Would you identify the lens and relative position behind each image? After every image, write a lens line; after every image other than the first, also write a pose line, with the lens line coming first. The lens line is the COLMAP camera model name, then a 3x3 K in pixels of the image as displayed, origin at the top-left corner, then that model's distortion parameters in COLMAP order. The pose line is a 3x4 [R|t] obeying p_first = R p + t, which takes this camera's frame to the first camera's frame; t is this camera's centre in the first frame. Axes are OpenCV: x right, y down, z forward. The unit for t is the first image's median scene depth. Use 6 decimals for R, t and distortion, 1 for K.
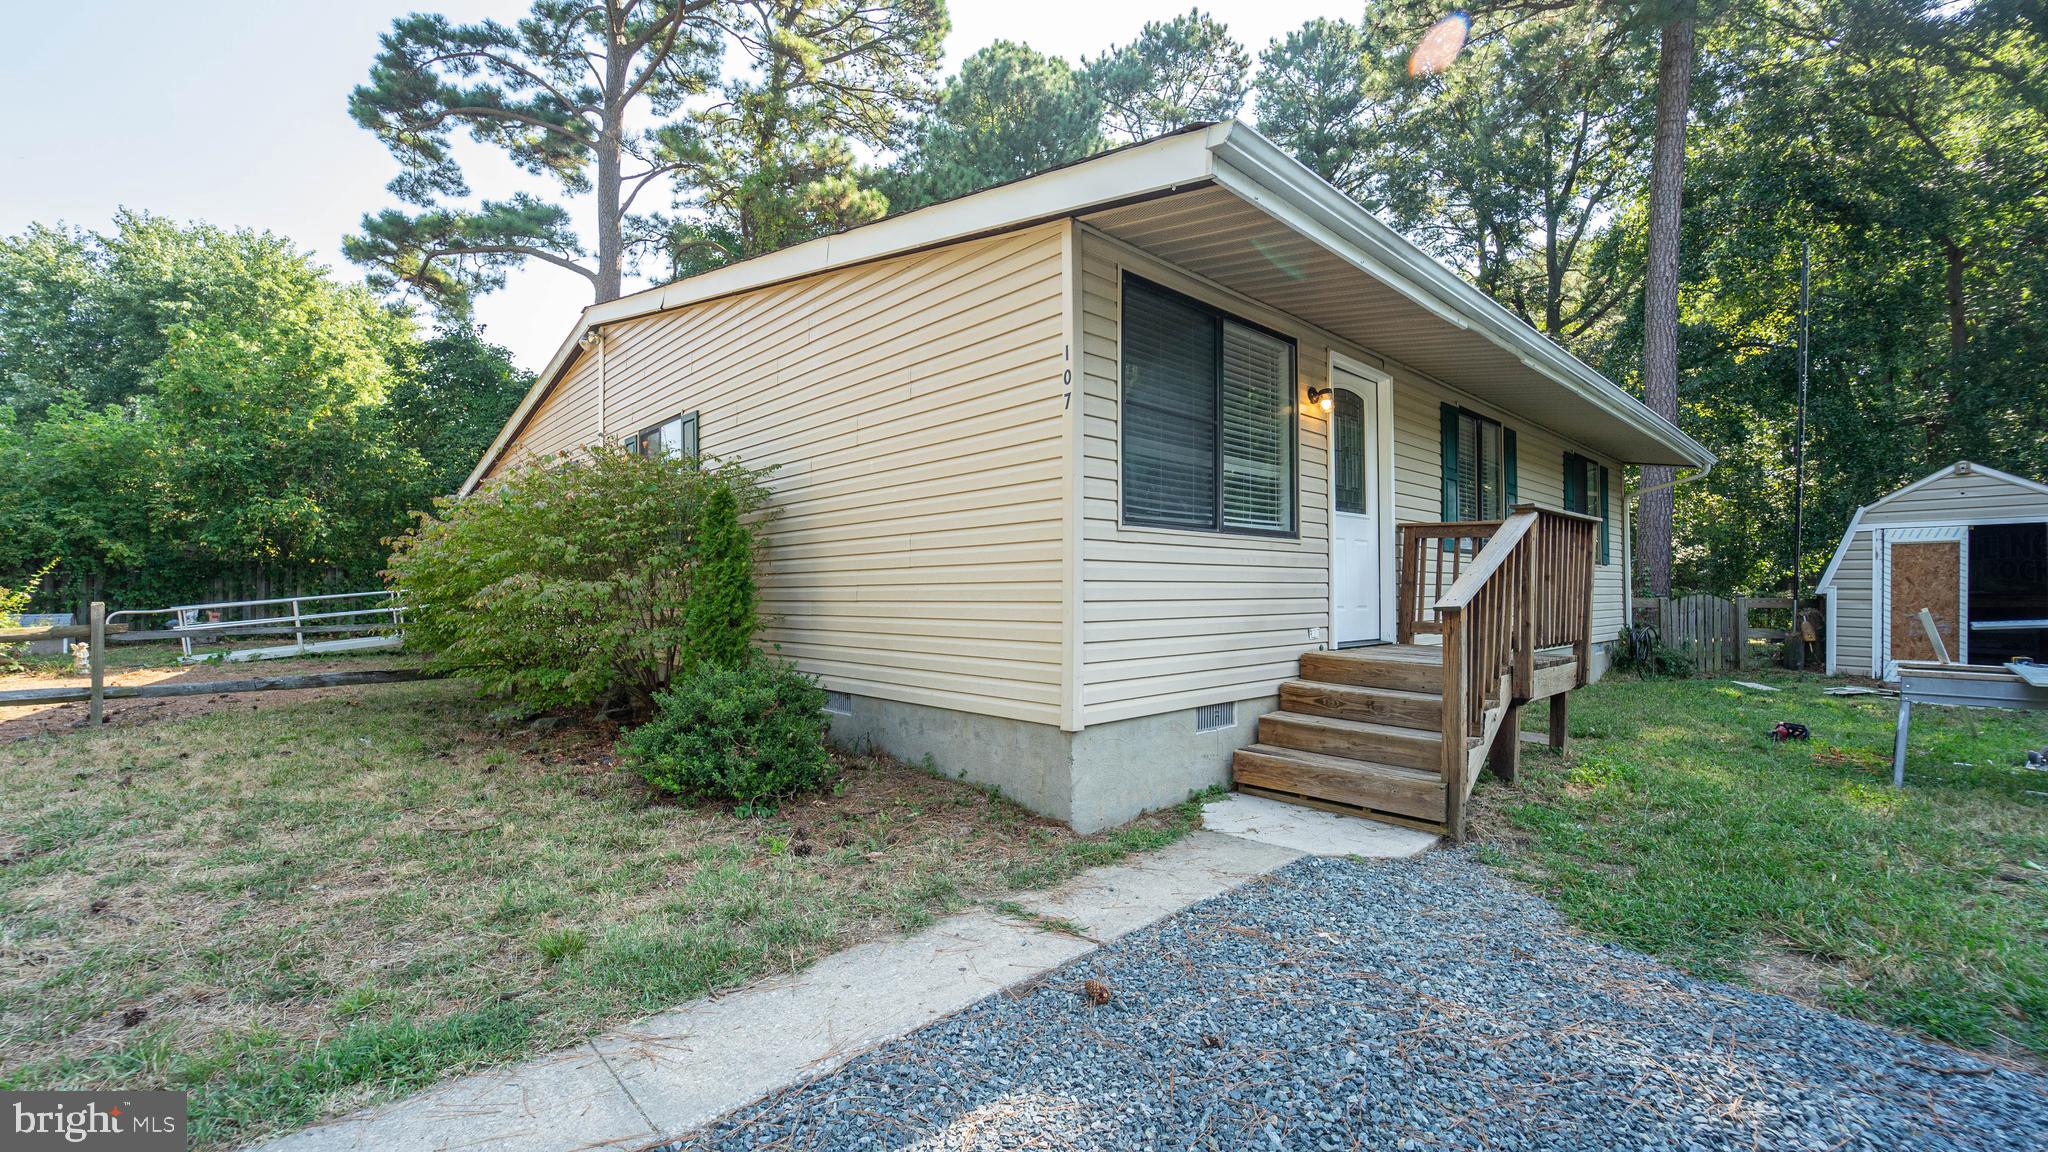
lens RADIAL K [[839.2, 0, 1035.5], [0, 839.2, 590.0], [0, 0, 1]] dist [-0.021813, -0.000174]
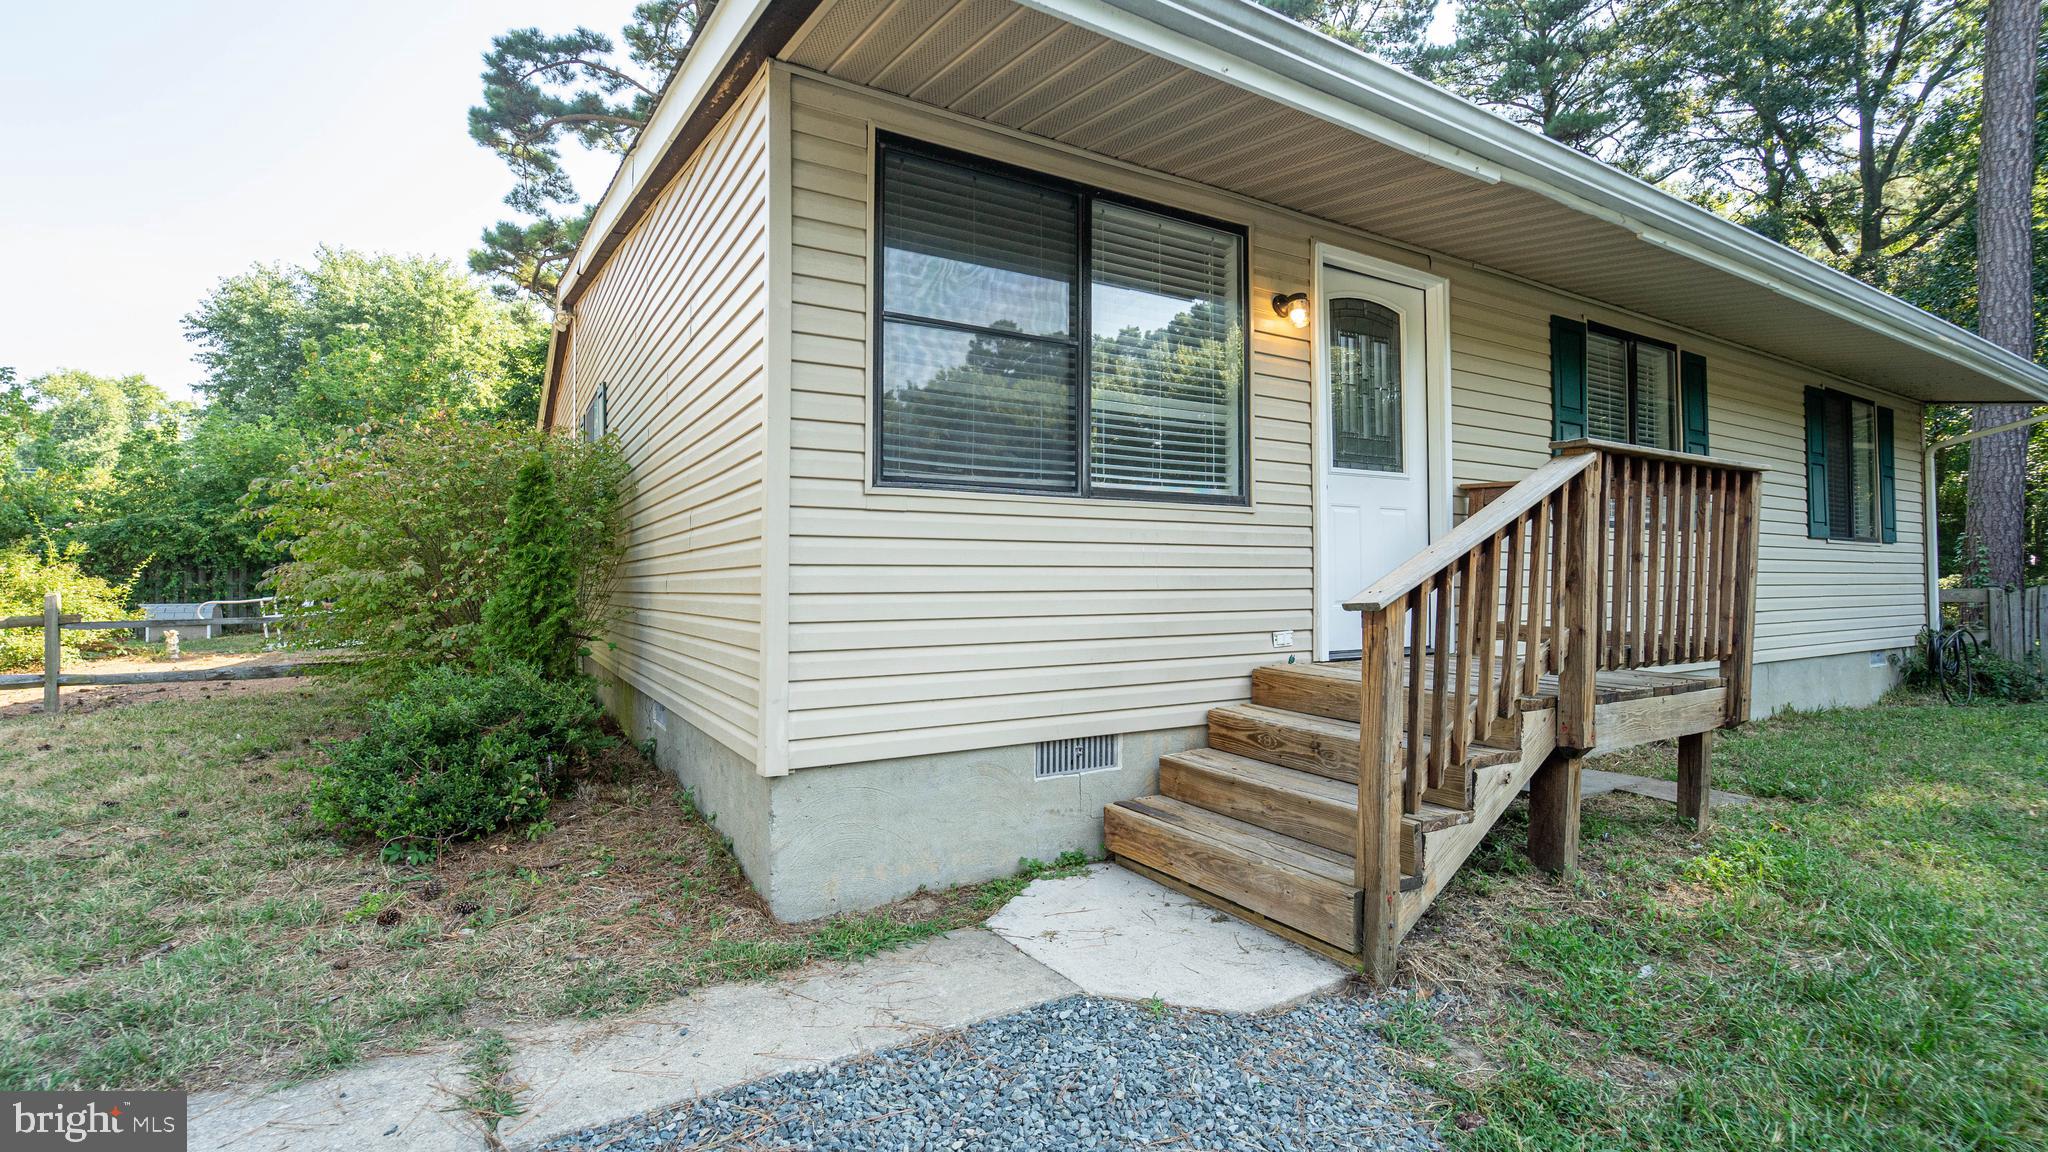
lens RADIAL K [[856.7, 0, 1037.8], [0, 856.7, 579.1], [0, 0, 1]] dist [-0.020161, -0.000392]
pose [[0.970885, -0.002832, -0.239530, 0.191515], [0.002385, 0.999995, -0.002156, 0.001434], [0.239535, 0.001522, 0.970886, 0.153281]]
